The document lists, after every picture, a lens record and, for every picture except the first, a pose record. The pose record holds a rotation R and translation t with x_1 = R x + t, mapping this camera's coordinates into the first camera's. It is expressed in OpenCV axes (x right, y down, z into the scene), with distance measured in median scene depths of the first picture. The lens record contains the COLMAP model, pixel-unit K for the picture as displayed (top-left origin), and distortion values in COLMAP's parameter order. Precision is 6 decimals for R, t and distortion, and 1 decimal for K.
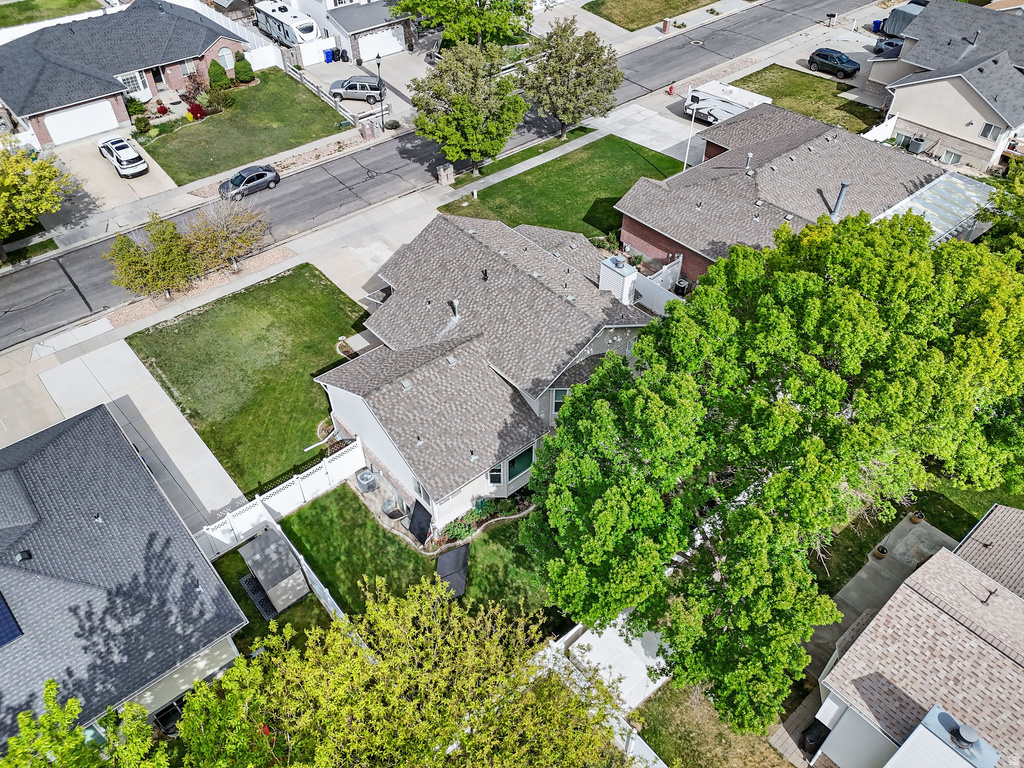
lens RADIAL K [[752.1, 0, 505.5], [0, 752.1, 376.0], [0, 0, 1]] dist [0.083607, -0.086253]
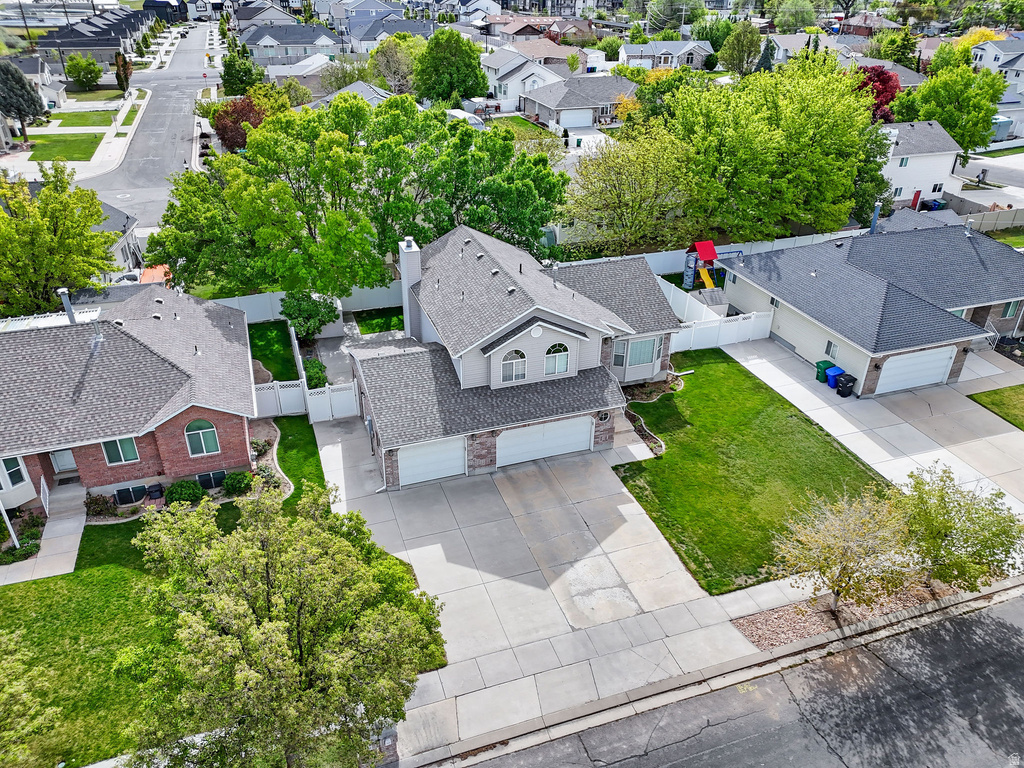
lens RADIAL K [[752.1, 0, 505.5], [0, 752.1, 376.0], [0, 0, 1]] dist [0.083607, -0.086253]
pose [[-0.934761, -0.174273, 0.309599, -0.207055], [0.238987, 0.336365, 0.910903, -0.607100], [-0.262884, 0.925466, -0.272772, 0.814352]]
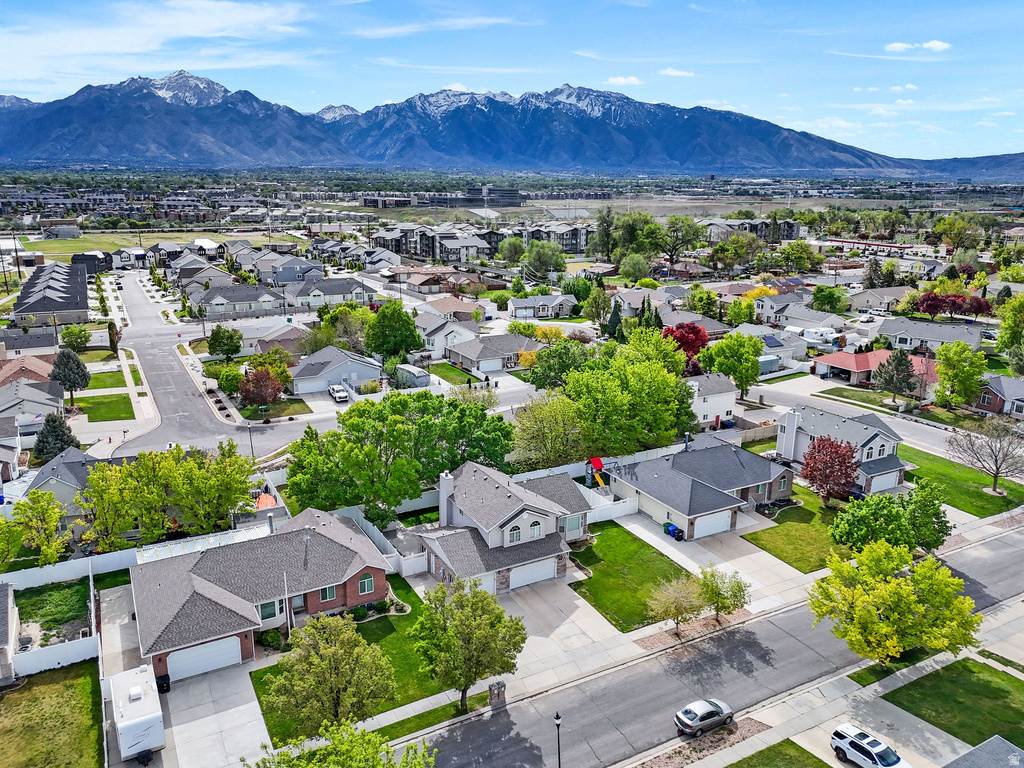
lens RADIAL K [[752.1, 0, 505.5], [0, 752.1, 376.0], [0, 0, 1]] dist [0.083607, -0.086253]
pose [[-0.980009, -0.047881, 0.193108, -0.228496], [0.135795, 0.548390, 0.825123, -1.140266], [-0.145406, 0.834851, -0.530925, 1.048185]]
